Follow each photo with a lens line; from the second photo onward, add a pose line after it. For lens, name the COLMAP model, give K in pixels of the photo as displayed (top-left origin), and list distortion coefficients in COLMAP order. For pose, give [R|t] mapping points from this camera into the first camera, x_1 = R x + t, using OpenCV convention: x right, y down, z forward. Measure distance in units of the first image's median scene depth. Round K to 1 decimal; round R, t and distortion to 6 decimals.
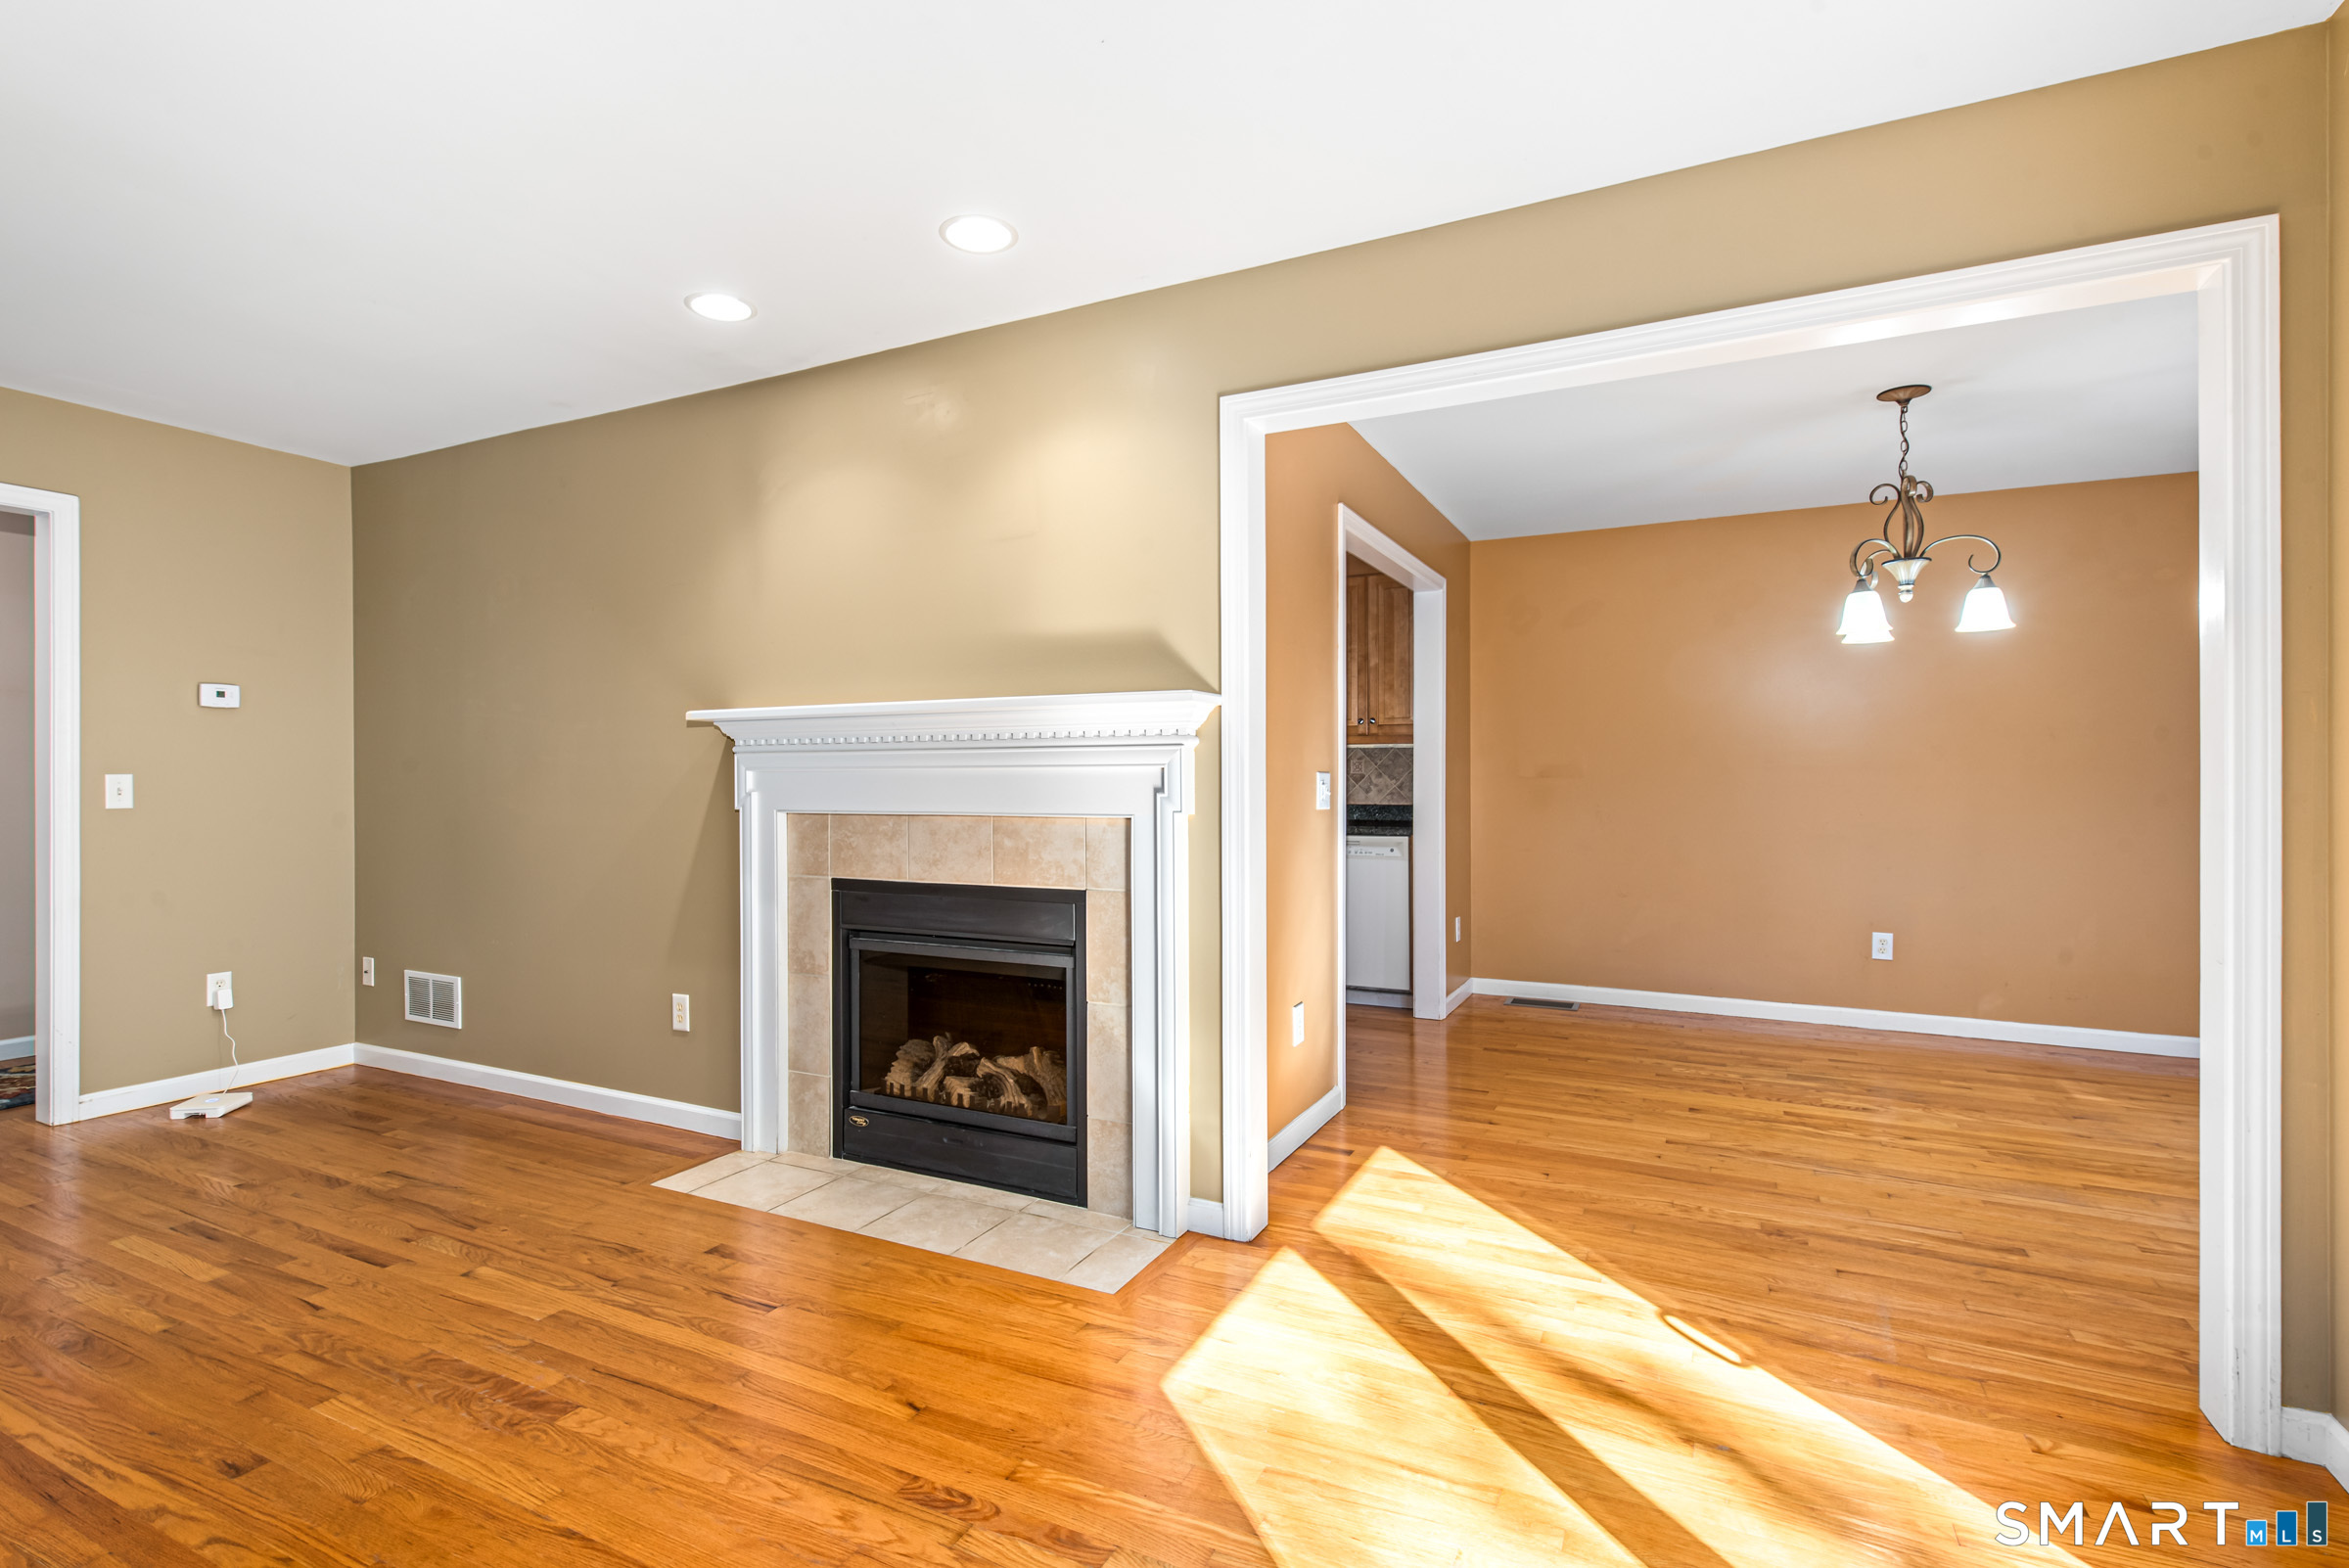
lens RADIAL K [[1069.2, 0, 1173.8], [0, 1069.2, 791.7], [0, 0, 1]] dist [0.011981, -0.000554]
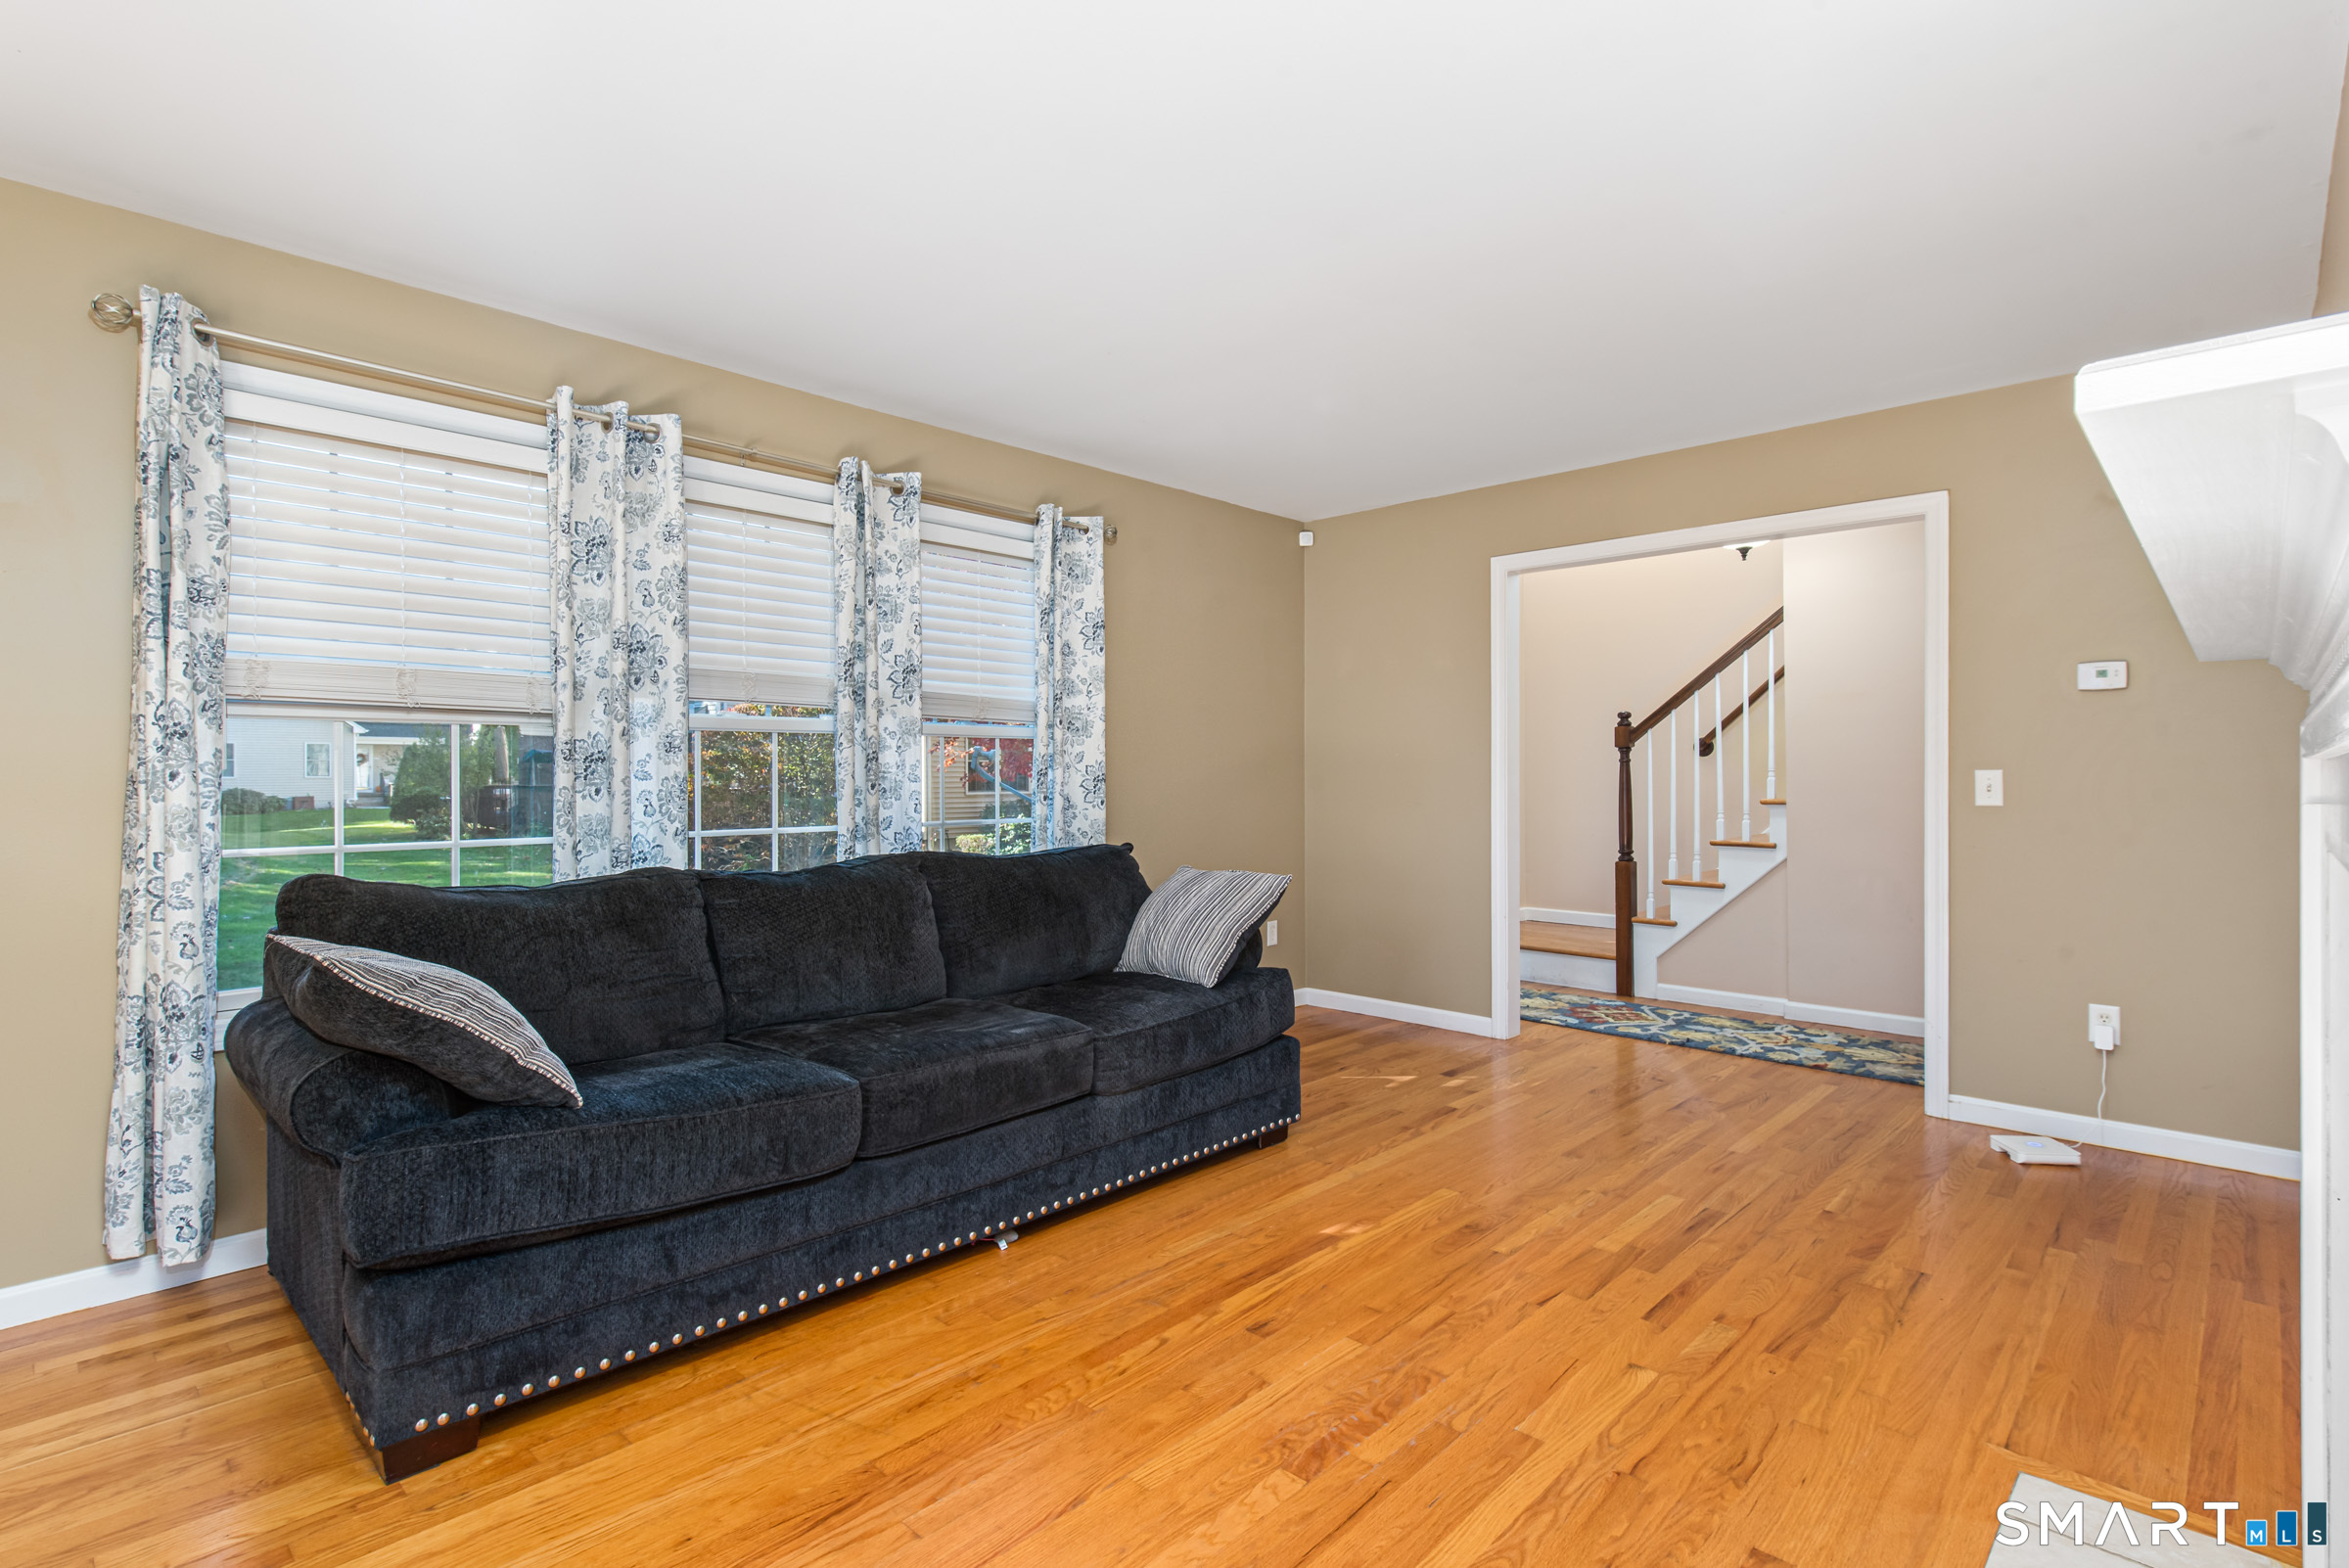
lens RADIAL K [[1134.4, 0, 1166.3], [0, 1134.4, 782.9], [0, 0, 1]] dist [0.017759, -0.000239]
pose [[-0.301576, 0.004631, -0.953431, 0.237646], [-0.007832, 0.999942, 0.007334, -0.007732], [0.953410, 0.009679, -0.301522, 0.728391]]
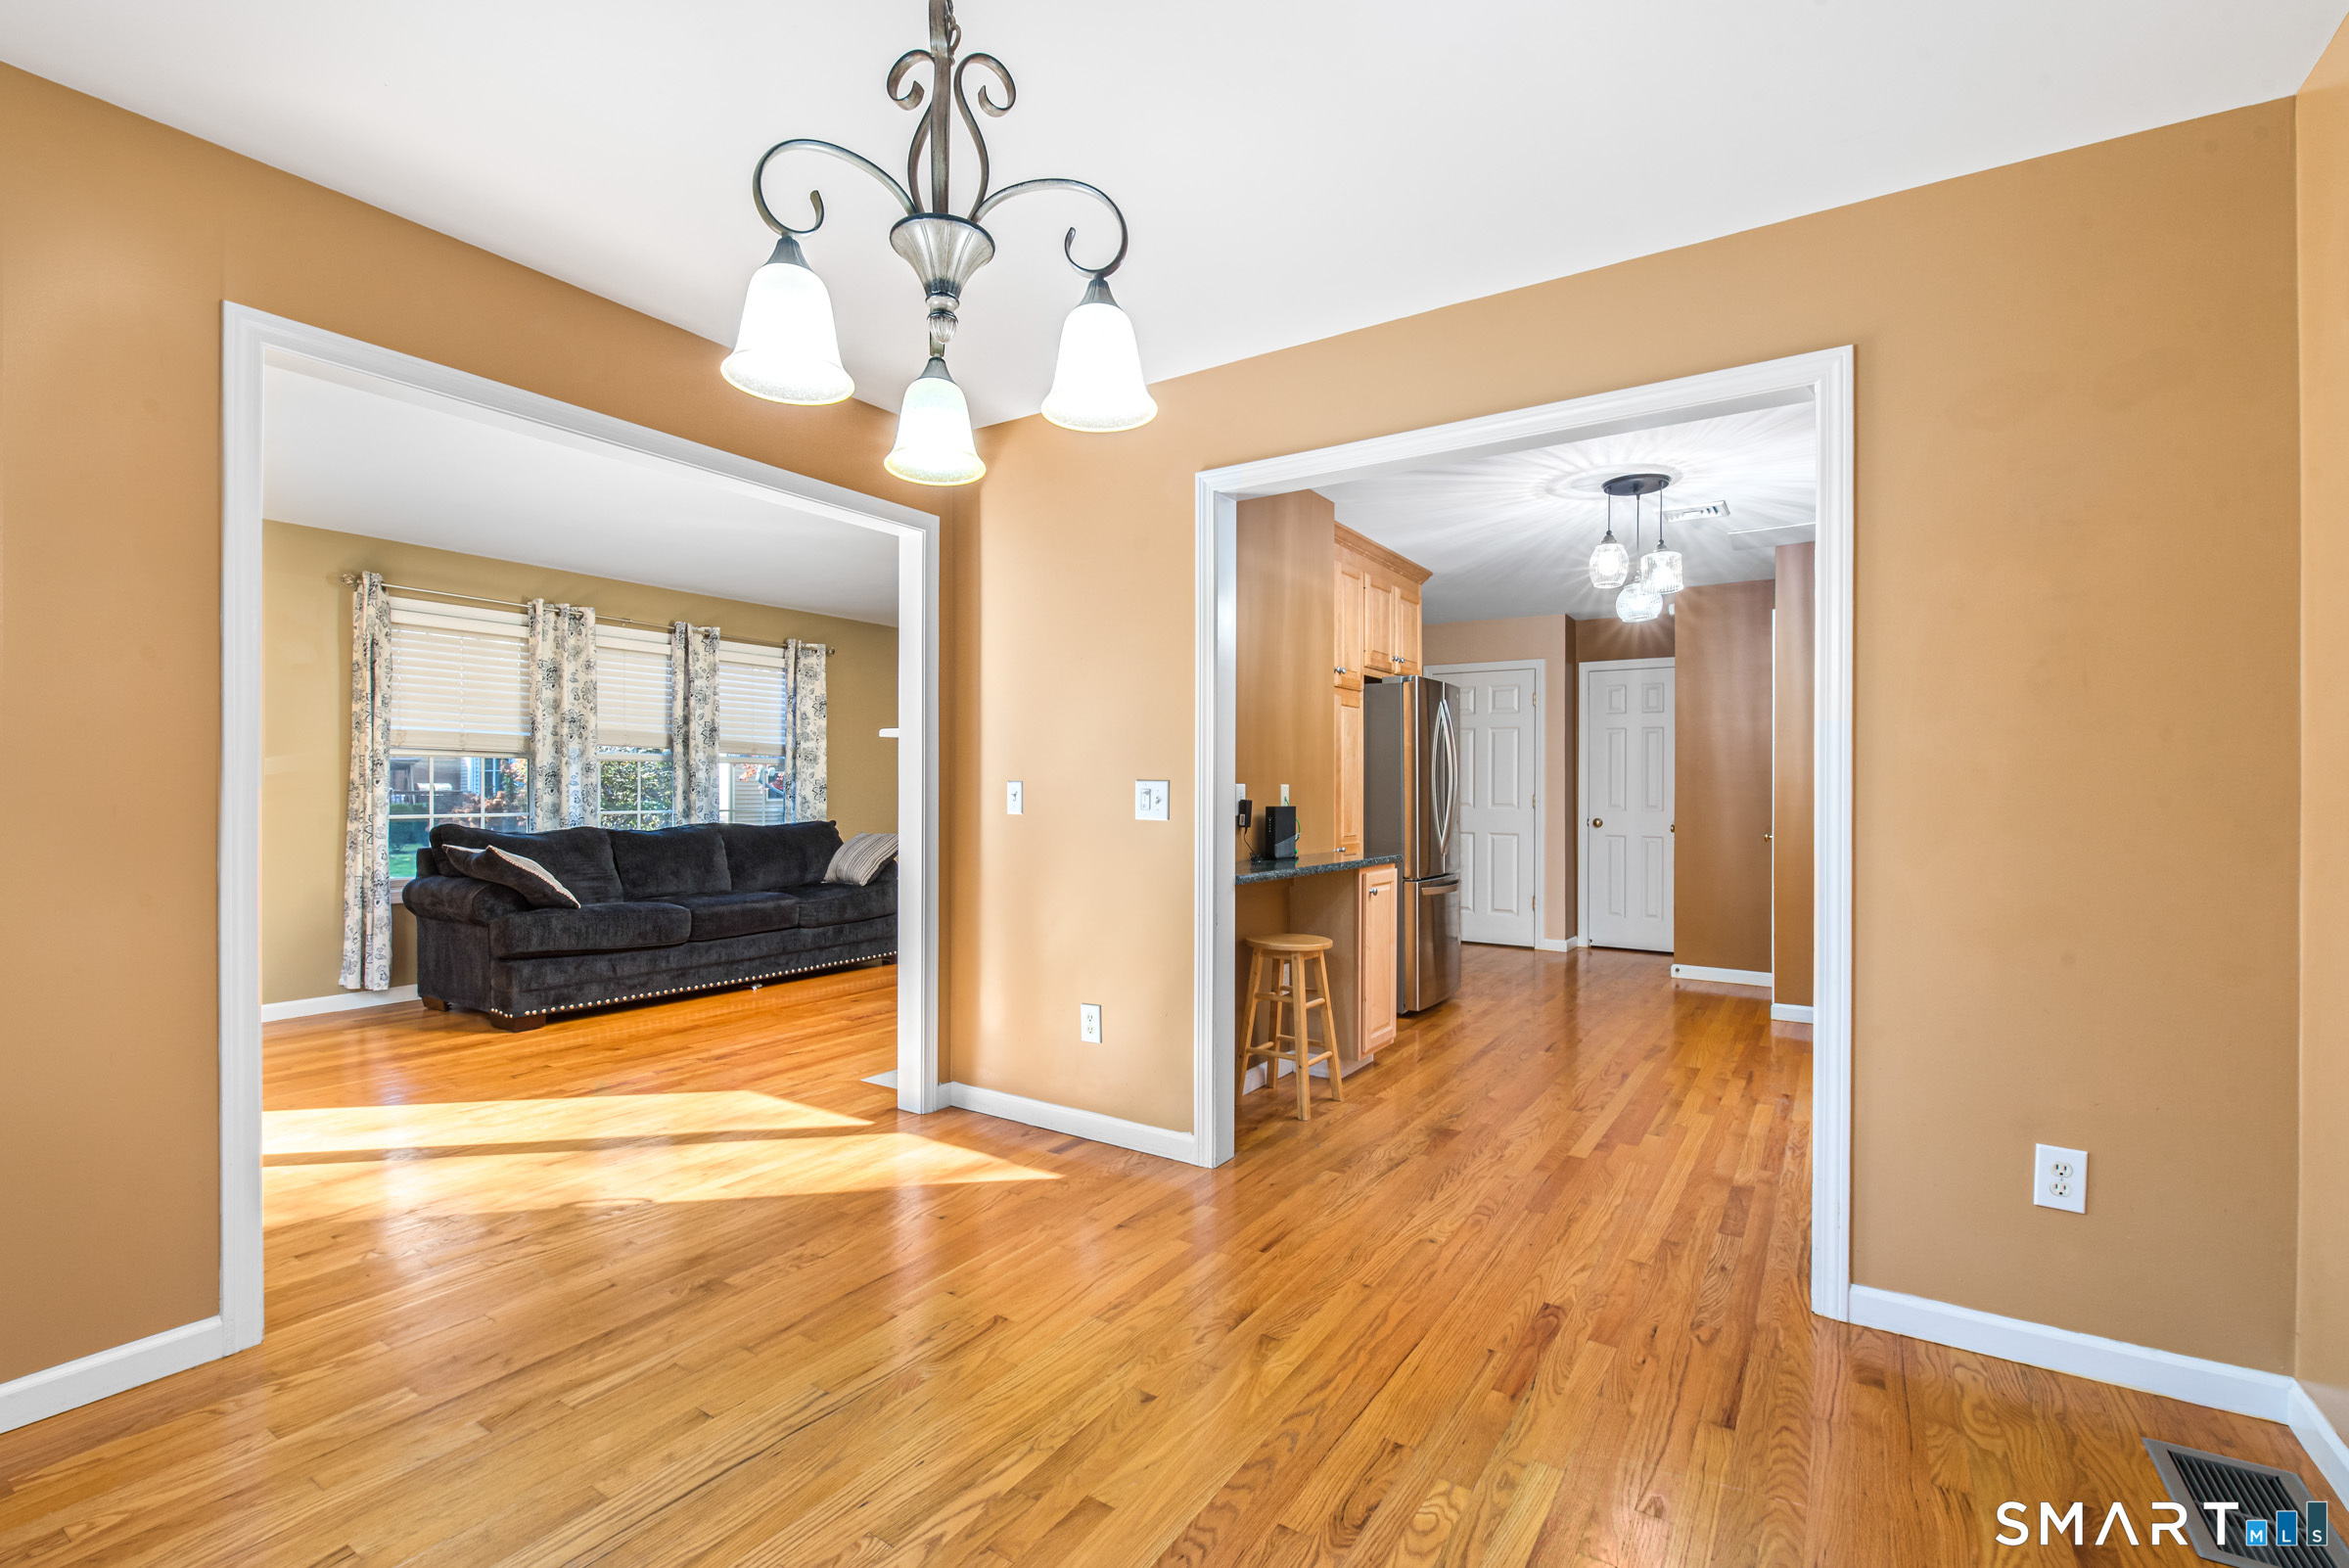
lens RADIAL K [[1069.2, 0, 1173.8], [0, 1069.2, 791.7], [0, 0, 1]] dist [0.011981, -0.000554]
pose [[-0.120482, 0.000875, -0.992715, 1.233734], [-0.015717, 0.999873, 0.002789, -0.010207], [0.992591, 0.015939, -0.120453, 1.306555]]
